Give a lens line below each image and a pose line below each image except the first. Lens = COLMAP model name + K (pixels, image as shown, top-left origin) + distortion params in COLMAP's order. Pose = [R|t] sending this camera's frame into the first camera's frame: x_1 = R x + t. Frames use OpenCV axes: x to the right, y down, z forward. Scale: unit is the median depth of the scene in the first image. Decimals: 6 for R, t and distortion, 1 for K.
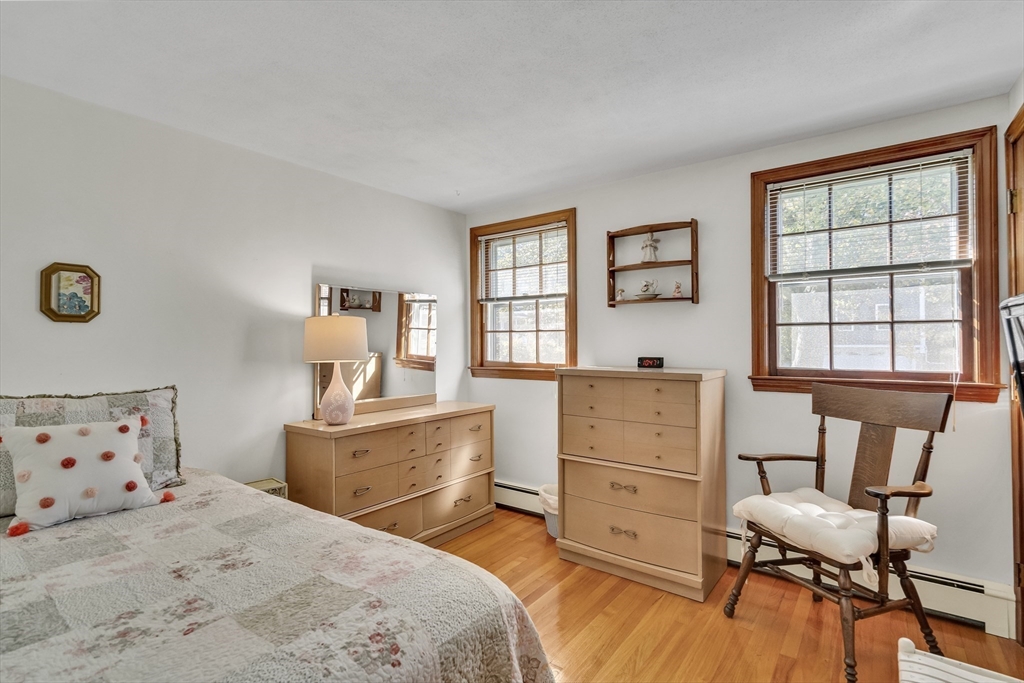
lens RADIAL K [[496.0, 0, 496.7], [0, 496.0, 338.2], [0, 0, 1]] dist [0.000773, 0.000425]
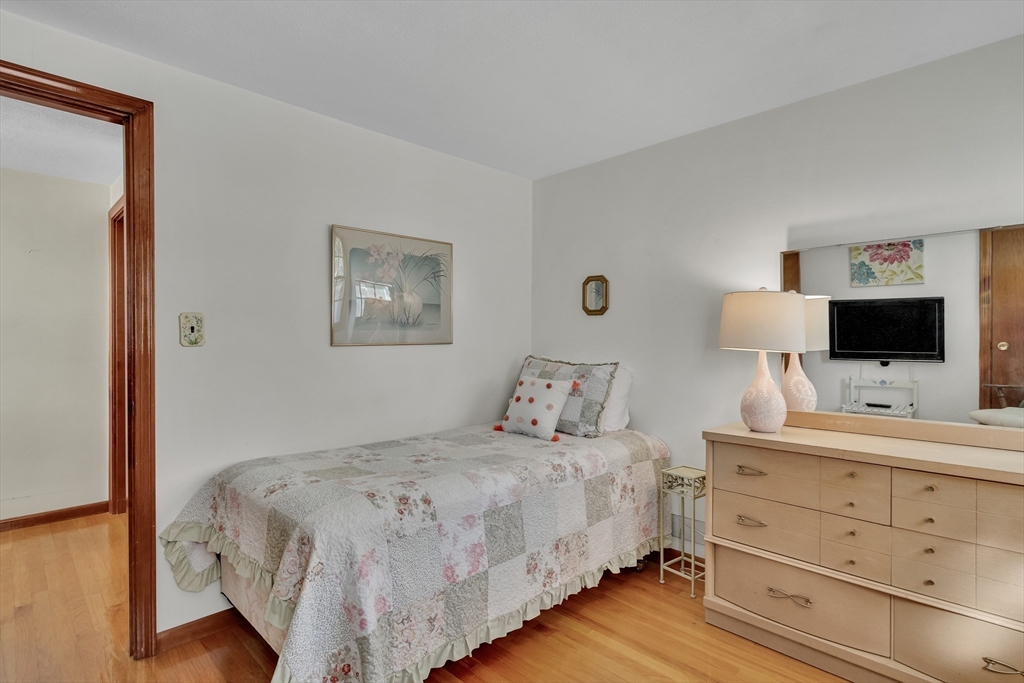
lens RADIAL K [[496.0, 0, 496.7], [0, 496.0, 338.2], [0, 0, 1]] dist [0.000773, 0.000425]
pose [[-0.128546, 0.010413, -0.991649, 0.671308], [0.012043, 0.999888, 0.008939, 0.019854], [0.991630, -0.010793, -0.128657, 0.915288]]
